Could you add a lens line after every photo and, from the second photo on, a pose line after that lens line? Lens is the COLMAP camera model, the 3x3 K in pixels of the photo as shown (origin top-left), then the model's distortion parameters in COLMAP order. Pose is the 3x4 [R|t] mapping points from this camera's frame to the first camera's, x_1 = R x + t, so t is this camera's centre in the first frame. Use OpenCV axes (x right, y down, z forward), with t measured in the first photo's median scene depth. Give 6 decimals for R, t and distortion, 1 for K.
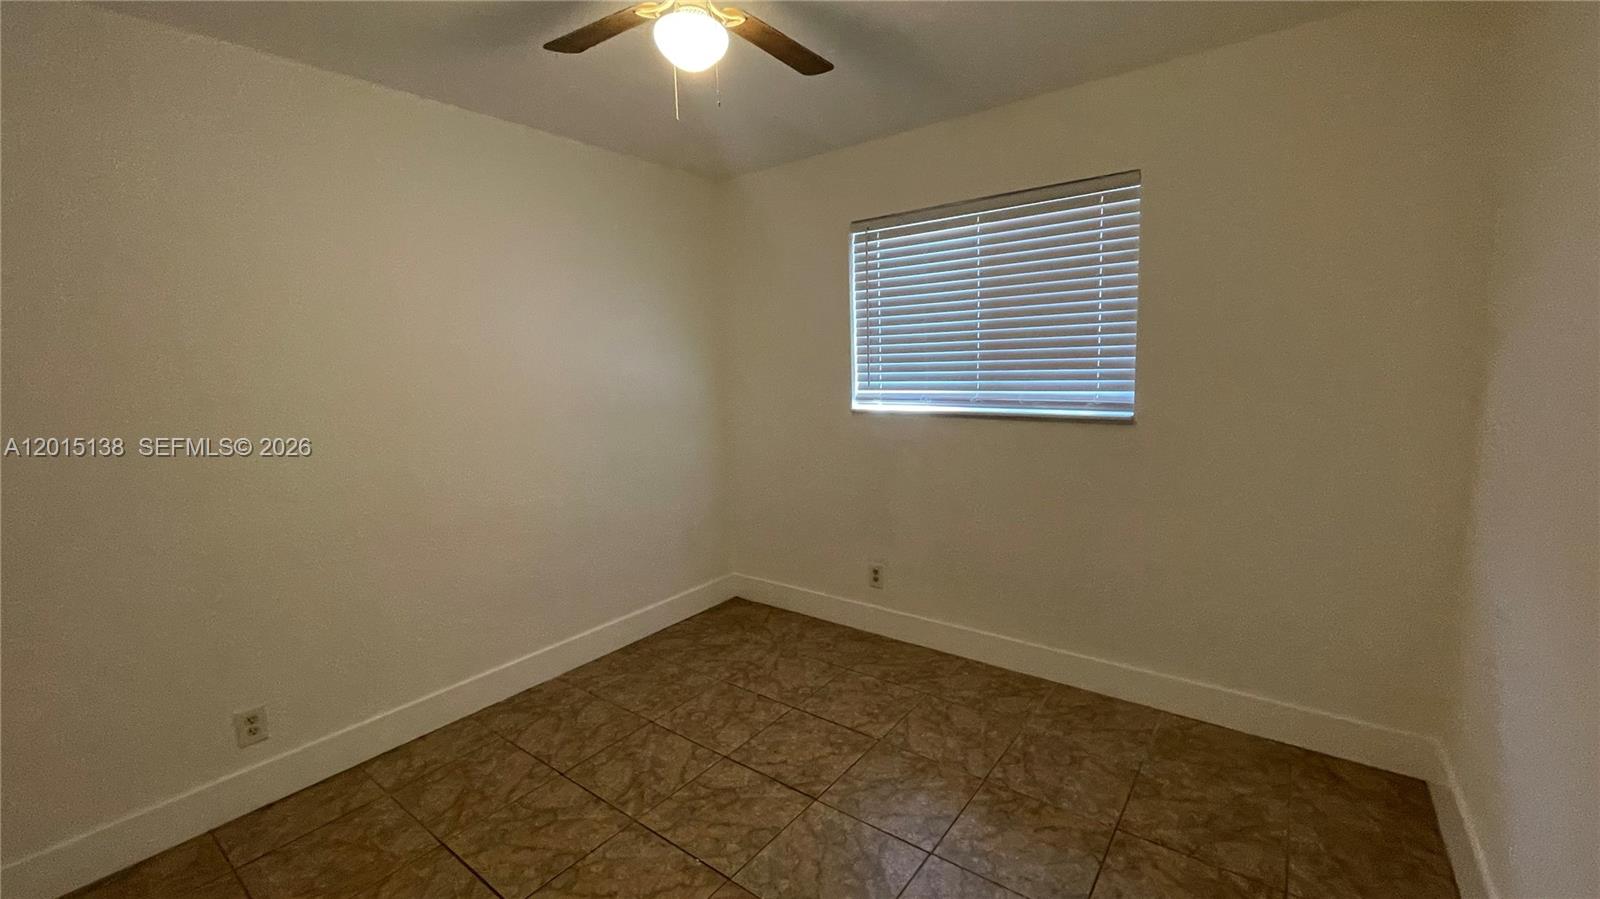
lens RADIAL K [[646.7, 0, 806.5], [0, 646.7, 461.2], [0, 0, 1]] dist [-0.005574, 0.002089]
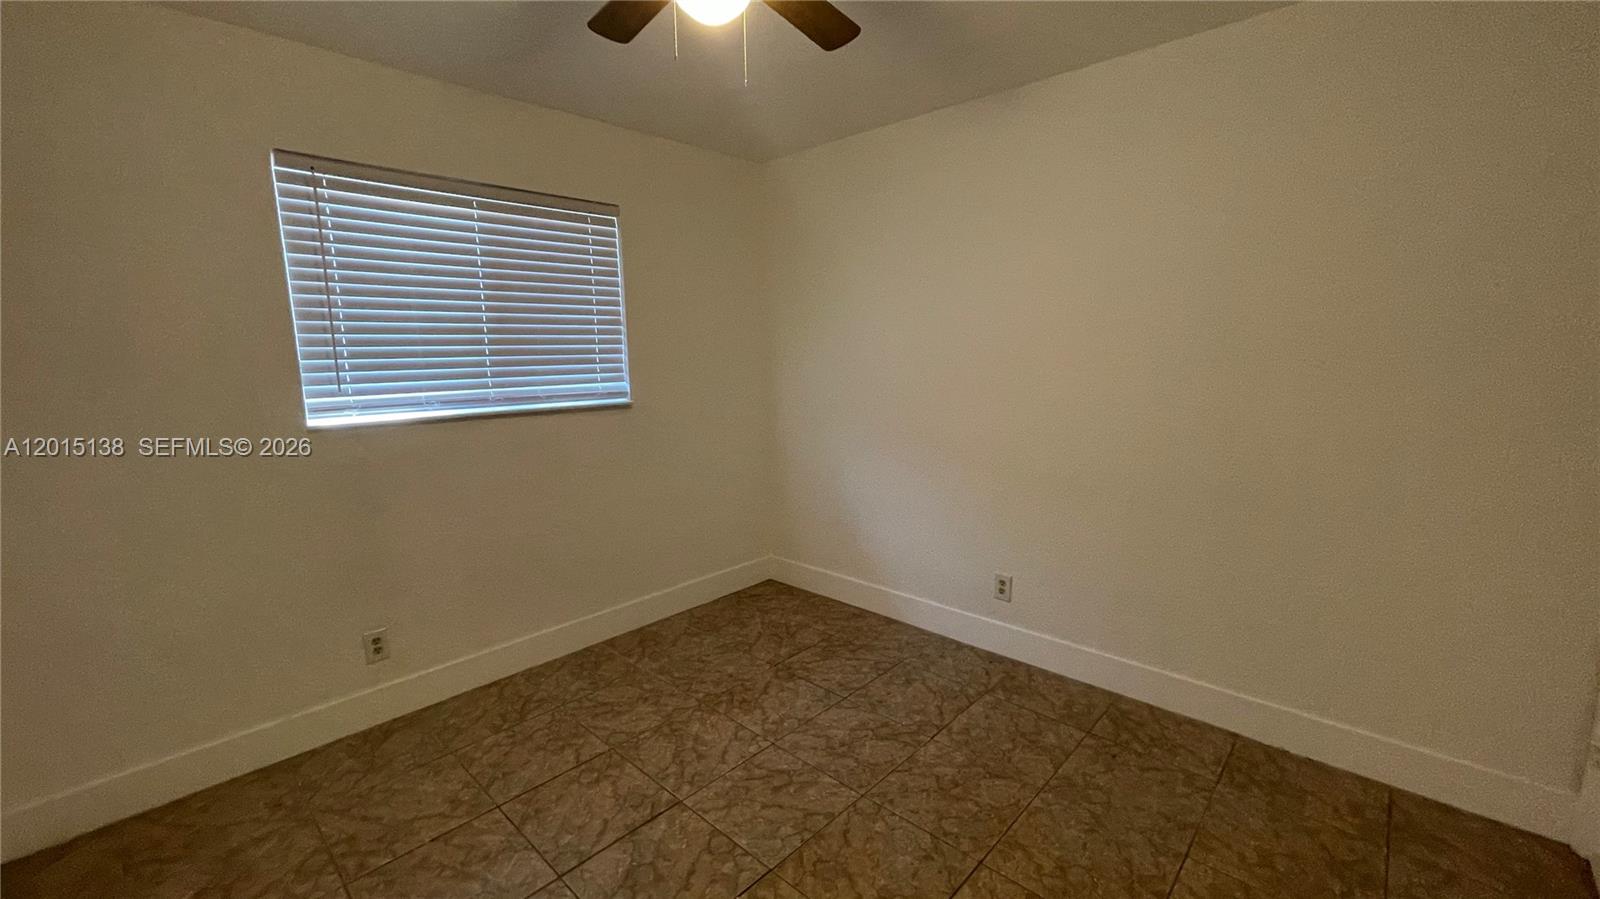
lens RADIAL K [[646.7, 0, 787.1], [0, 646.7, 465.1], [0, 0, 1]] dist [-0.005574, 0.002089]
pose [[0.115057, -0.150299, 0.981923, -0.682203], [0.162091, 0.978079, 0.130718, -0.059251], [-0.980045, 0.144121, 0.136897, 0.512627]]
